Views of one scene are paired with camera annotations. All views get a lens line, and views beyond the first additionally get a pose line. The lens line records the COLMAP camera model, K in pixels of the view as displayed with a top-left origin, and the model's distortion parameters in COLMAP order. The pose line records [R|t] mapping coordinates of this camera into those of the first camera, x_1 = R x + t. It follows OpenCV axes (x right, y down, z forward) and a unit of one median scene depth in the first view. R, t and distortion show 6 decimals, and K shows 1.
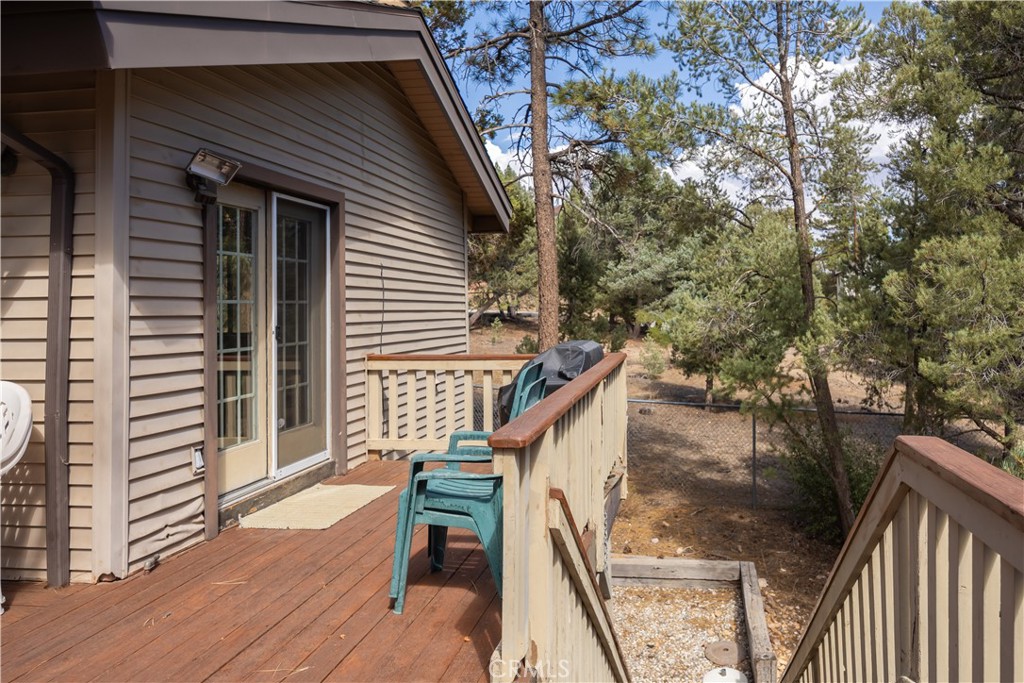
lens RADIAL K [[726.2, 0, 499.9], [0, 726.2, 303.8], [0, 0, 1]] dist [0.013755, -0.006794]
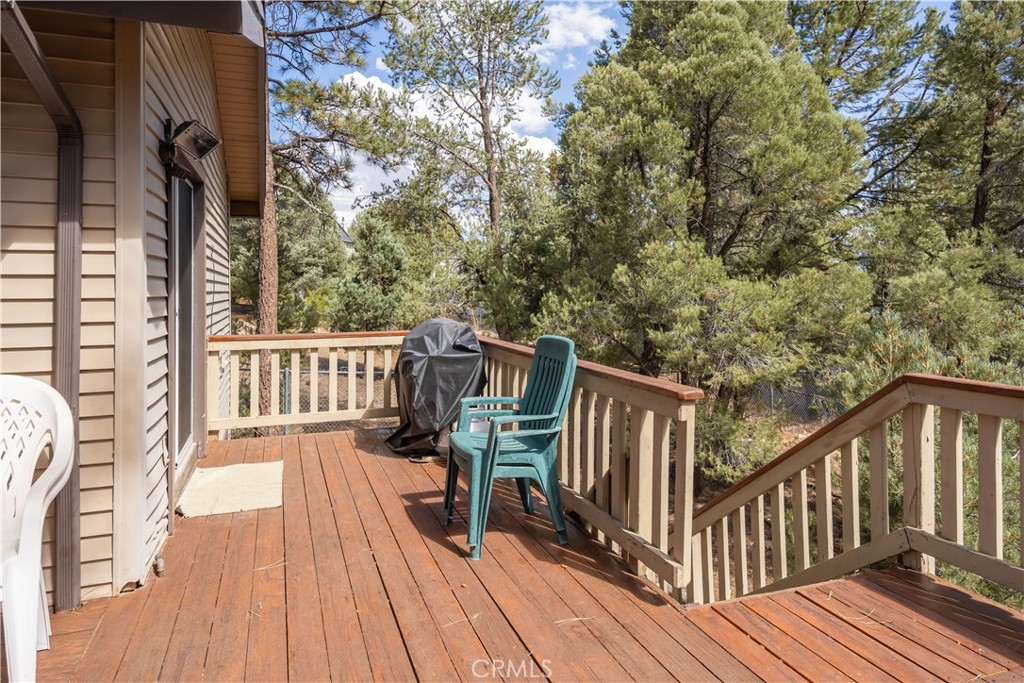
lens RADIAL K [[640.4, 0, 487.1], [0, 640.4, 292.3], [0, 0, 1]] dist [0.008495, 0.007601]
pose [[0.893325, 0.003628, 0.449397, -0.492264], [-0.007945, 0.999939, 0.007722, 0.001493], [-0.449341, -0.010468, 0.893299, 0.090174]]
